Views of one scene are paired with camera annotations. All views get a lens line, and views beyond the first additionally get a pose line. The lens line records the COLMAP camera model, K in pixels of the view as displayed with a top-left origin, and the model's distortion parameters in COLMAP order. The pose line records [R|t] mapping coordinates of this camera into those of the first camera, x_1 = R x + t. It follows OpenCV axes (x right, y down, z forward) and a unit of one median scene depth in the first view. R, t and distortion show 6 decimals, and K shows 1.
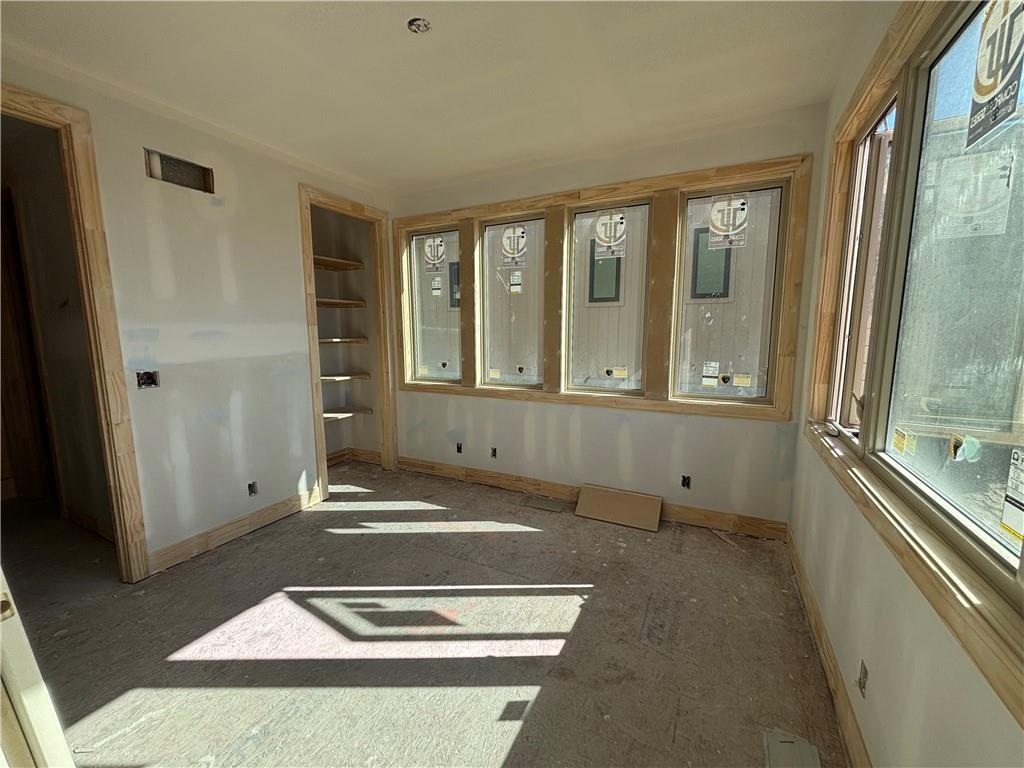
lens RADIAL K [[414.0, 0, 514.0], [0, 414.0, 384.0], [0, 0, 1]] dist [0.001134, -0.000131]
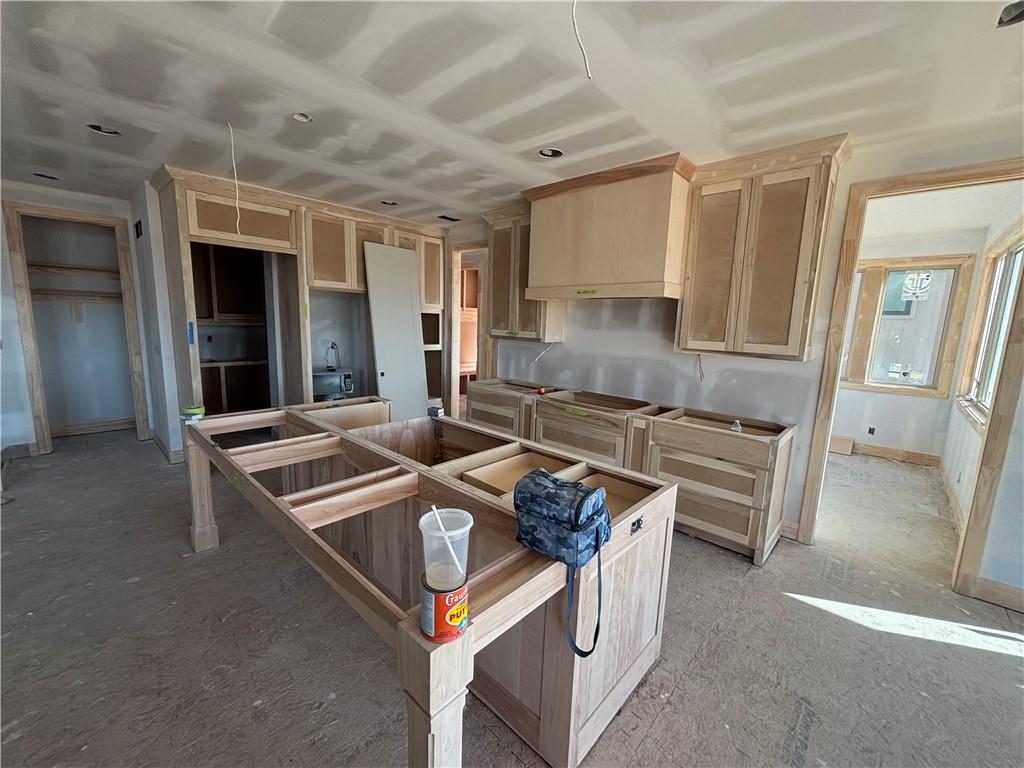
lens RADIAL K [[410.9, 0, 509.4], [0, 410.9, 387.0], [0, 0, 1]] dist [0.001815, 0.000105]
pose [[0.958969, 0.078916, -0.272306, -0.650861], [-0.072607, 0.996808, 0.033185, 0.113473], [0.274056, -0.012052, 0.961638, -1.197233]]
